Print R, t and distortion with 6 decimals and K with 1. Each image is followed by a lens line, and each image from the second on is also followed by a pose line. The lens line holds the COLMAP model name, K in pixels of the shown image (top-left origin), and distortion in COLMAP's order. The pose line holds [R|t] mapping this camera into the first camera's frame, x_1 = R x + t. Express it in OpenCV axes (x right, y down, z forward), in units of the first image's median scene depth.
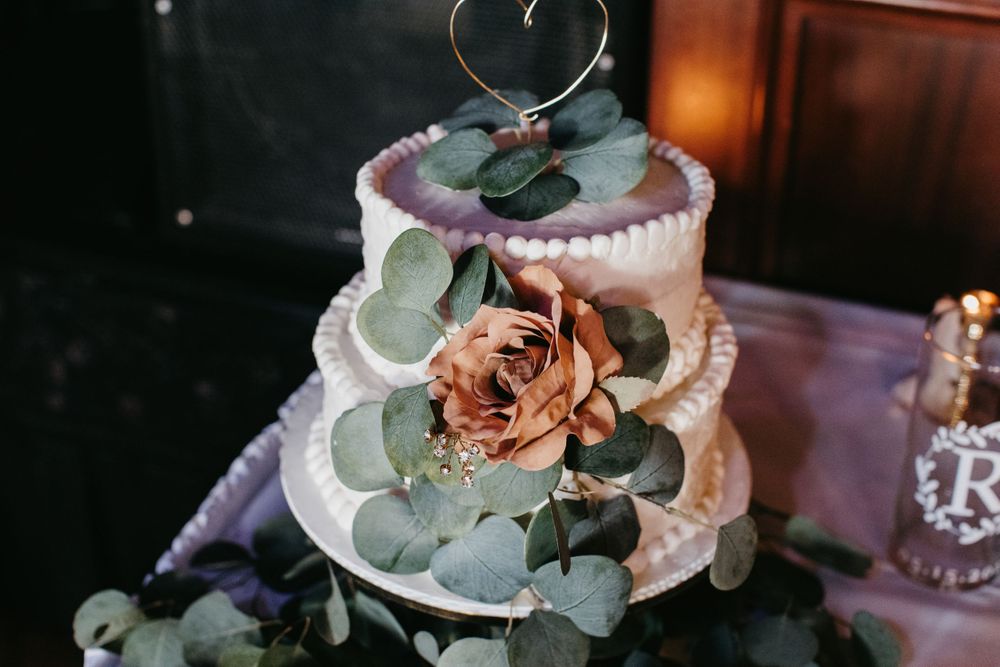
lens RADIAL K [[1482.0, 0, 500.0], [0, 1482.0, 334.8], [0, 0, 1]] dist [-0.105172, 0.000000]
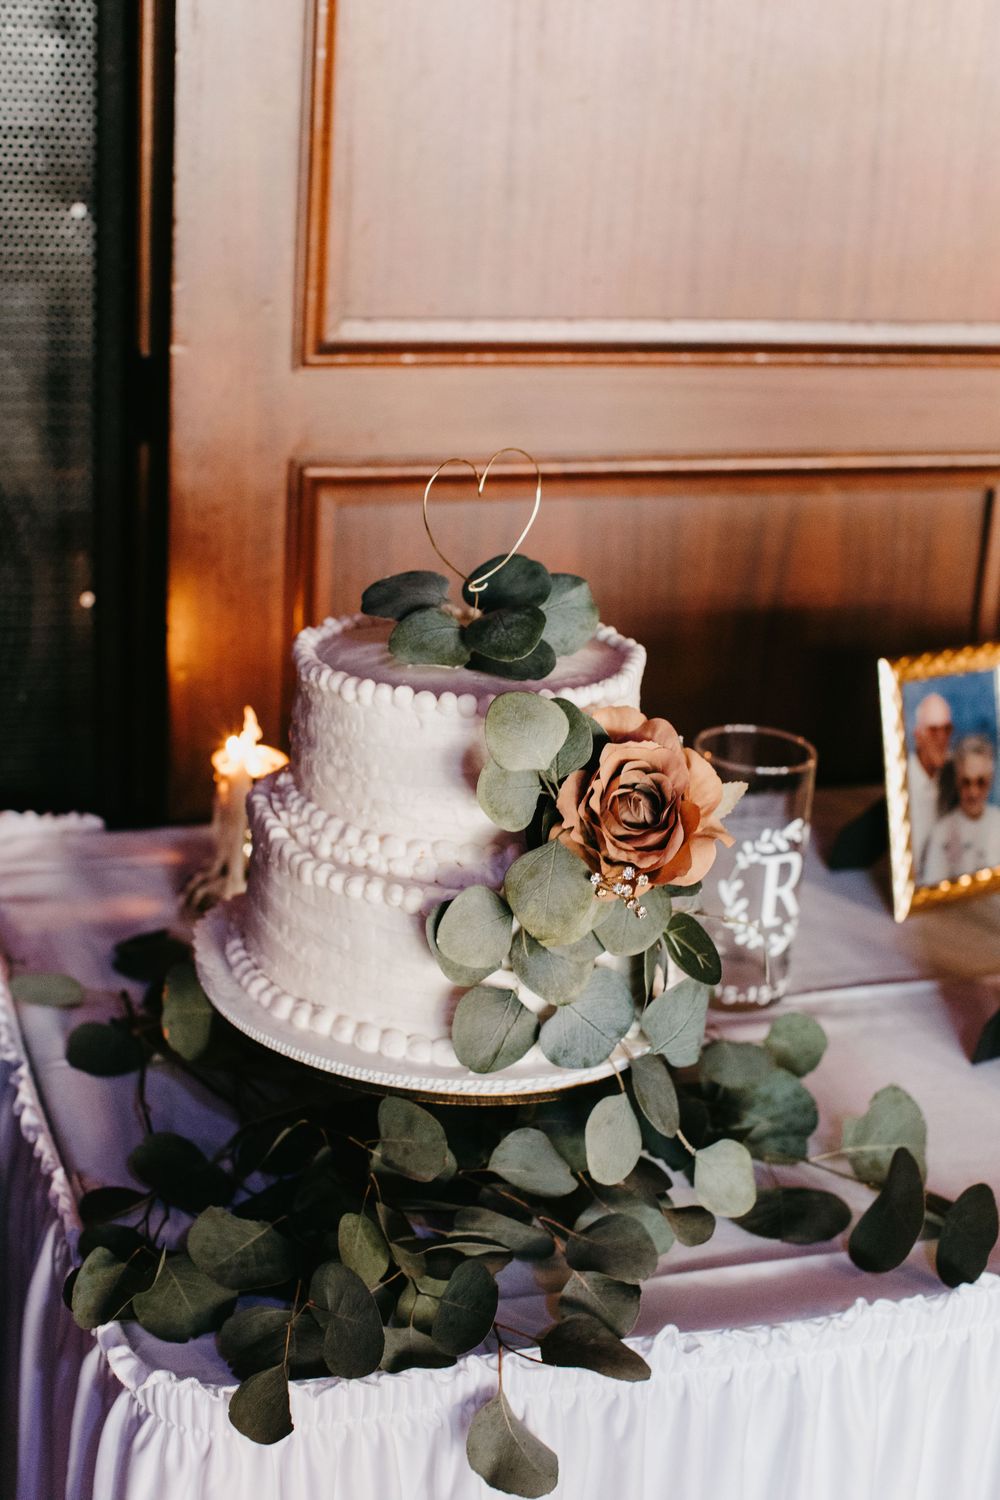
lens RADIAL K [[2223.0, 0, 499.5], [0, 2223.0, 748.8], [0, 0, 1]] dist [-0.105172, 0.000000]
pose [[0.768938, -0.187135, 0.611322, -0.772798], [0.272800, 0.960822, -0.049012, 0.029233], [-0.578199, 0.204456, 0.789863, -0.142243]]
